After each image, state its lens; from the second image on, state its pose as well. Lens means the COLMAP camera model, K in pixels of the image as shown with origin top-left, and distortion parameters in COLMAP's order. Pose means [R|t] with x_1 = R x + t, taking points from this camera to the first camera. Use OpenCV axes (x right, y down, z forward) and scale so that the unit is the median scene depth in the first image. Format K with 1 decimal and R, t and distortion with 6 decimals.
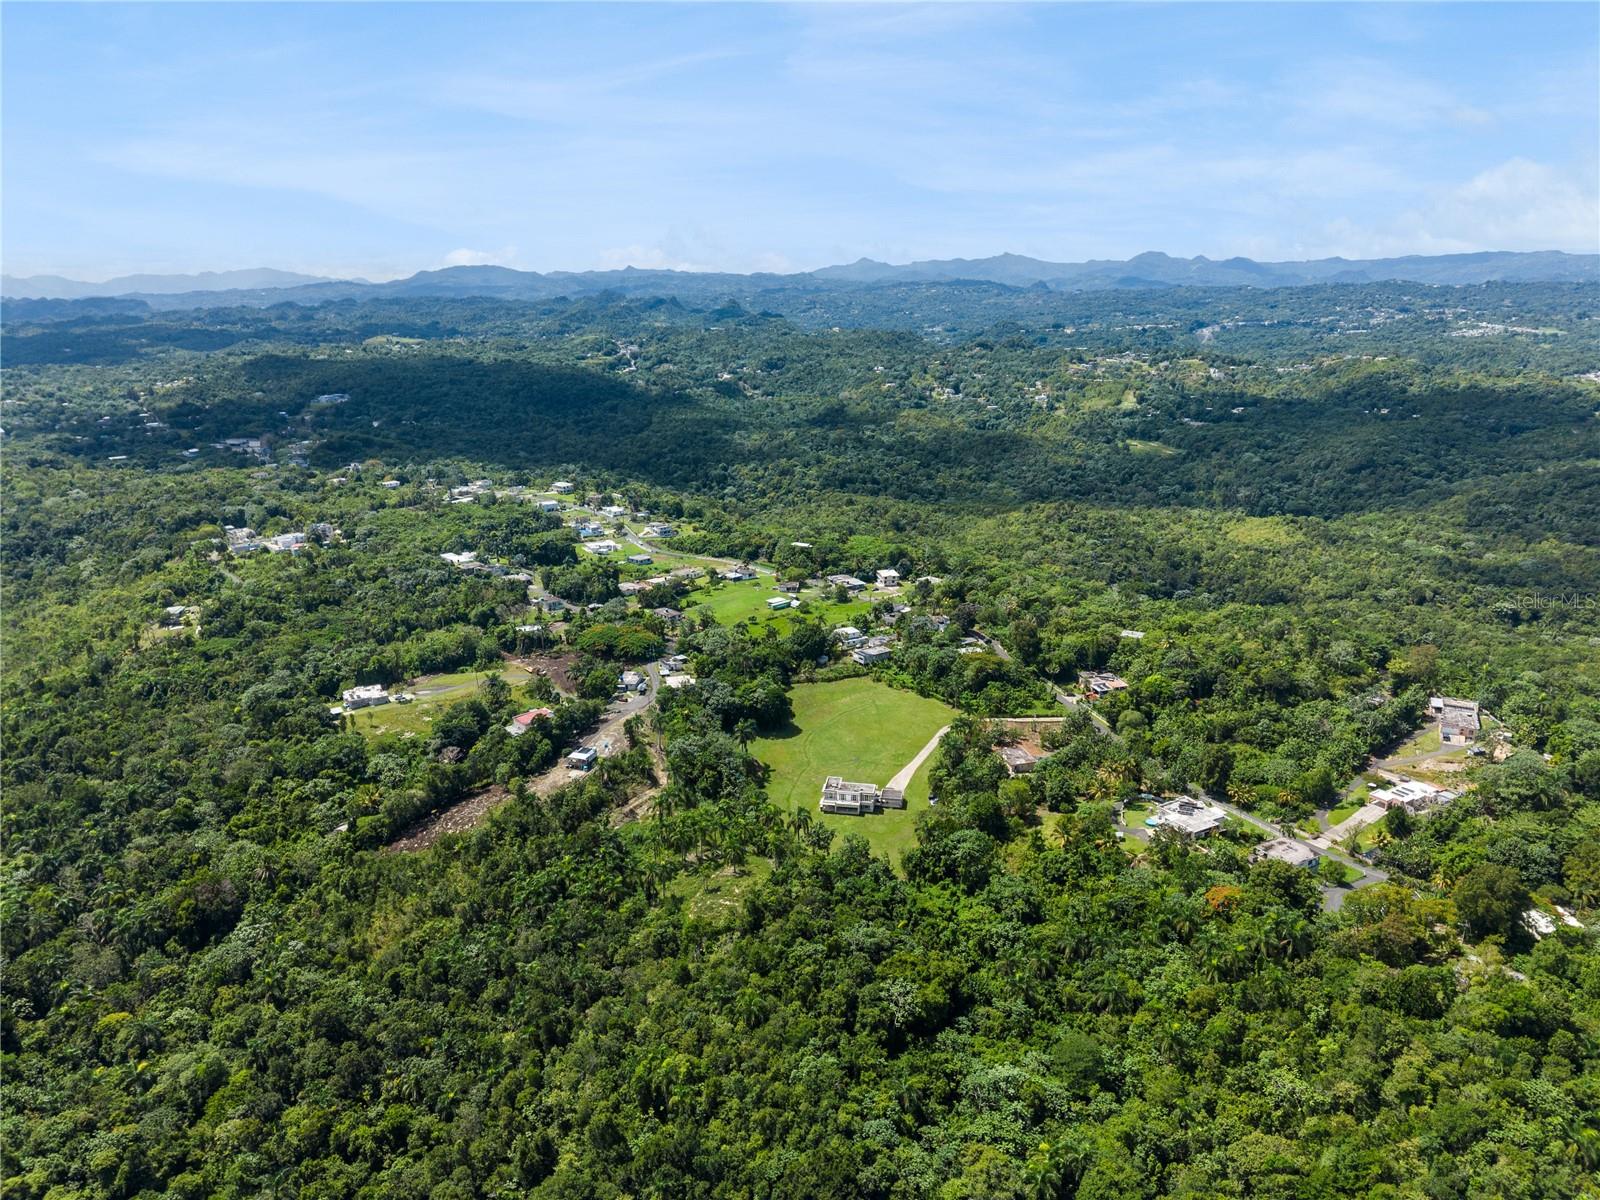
lens RADIAL K [[1086.5, 0, 800.0], [0, 1086.5, 600.0], [0, 0, 1]] dist [0.042174, -0.053526]
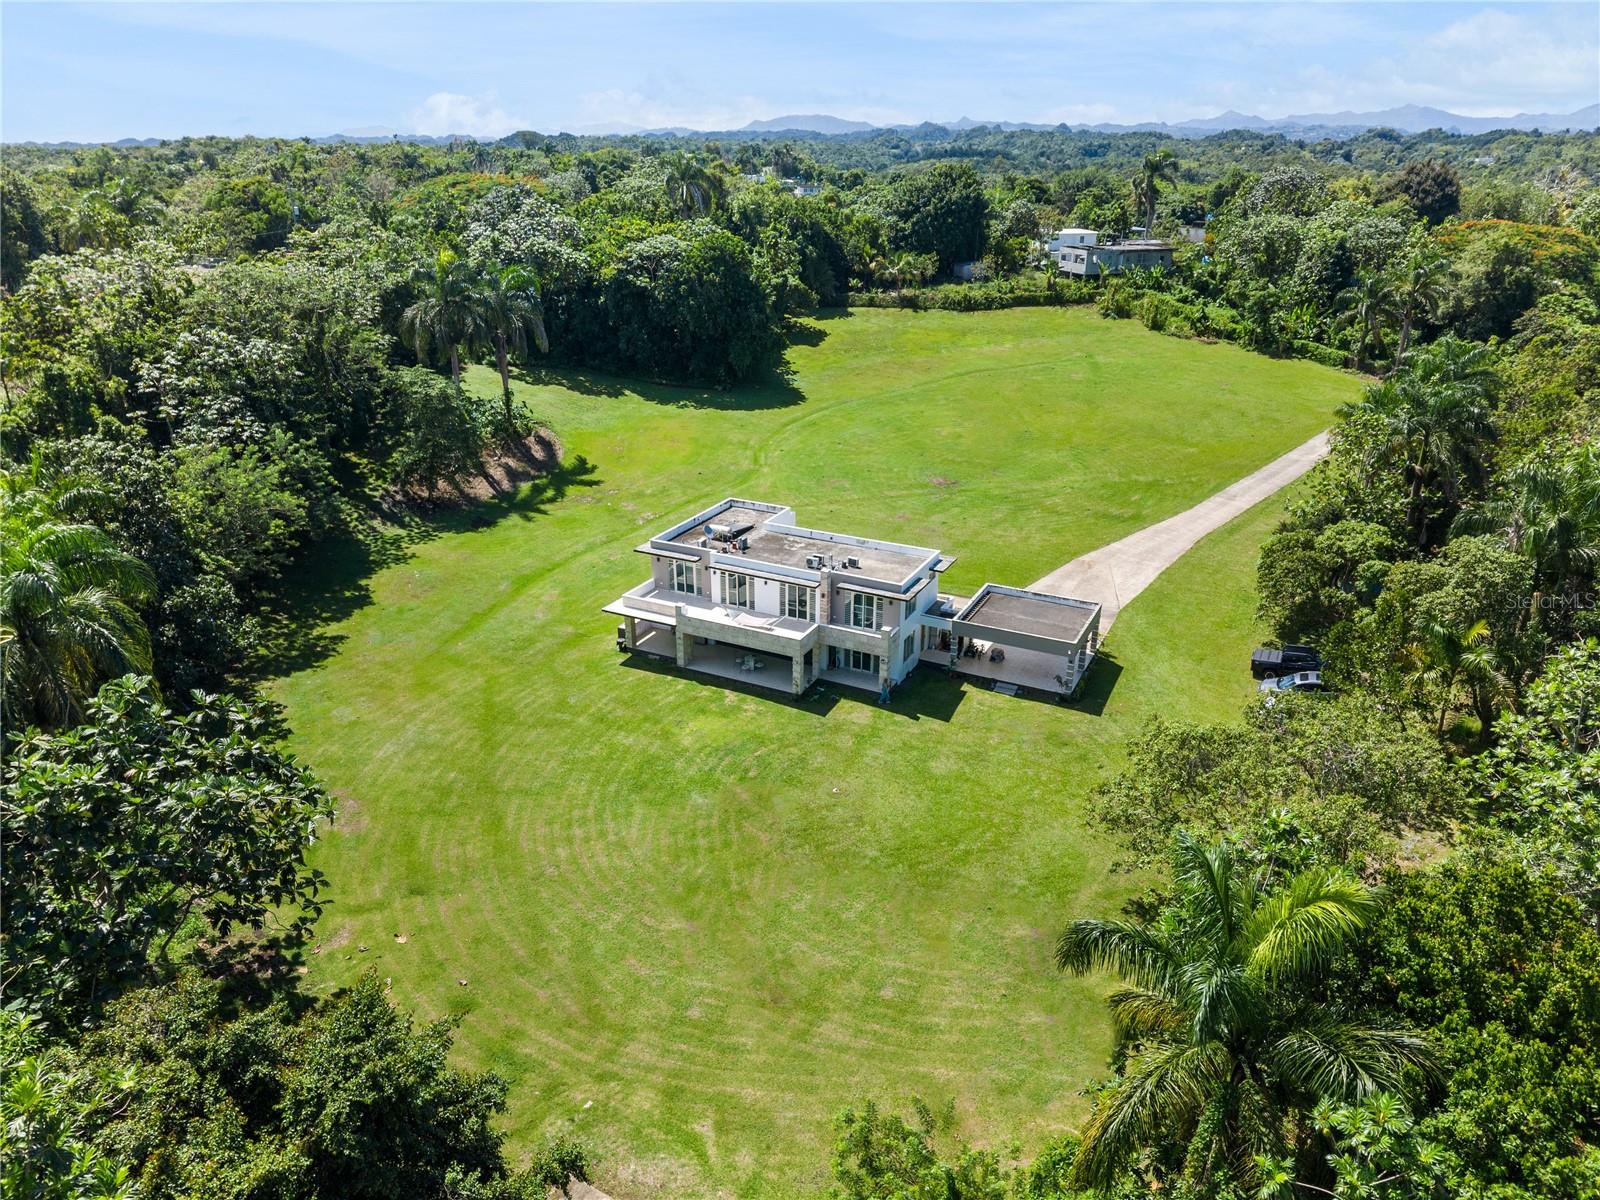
lens RADIAL K [[1086.5, 0, 800.0], [0, 1086.5, 600.0], [0, 0, 1]] dist [0.042174, -0.053526]
pose [[0.956958, 0.123970, -0.262416, 0.094179], [-0.096260, 0.988575, 0.115986, 0.158135], [0.273796, -0.085734, 0.957959, 0.816104]]
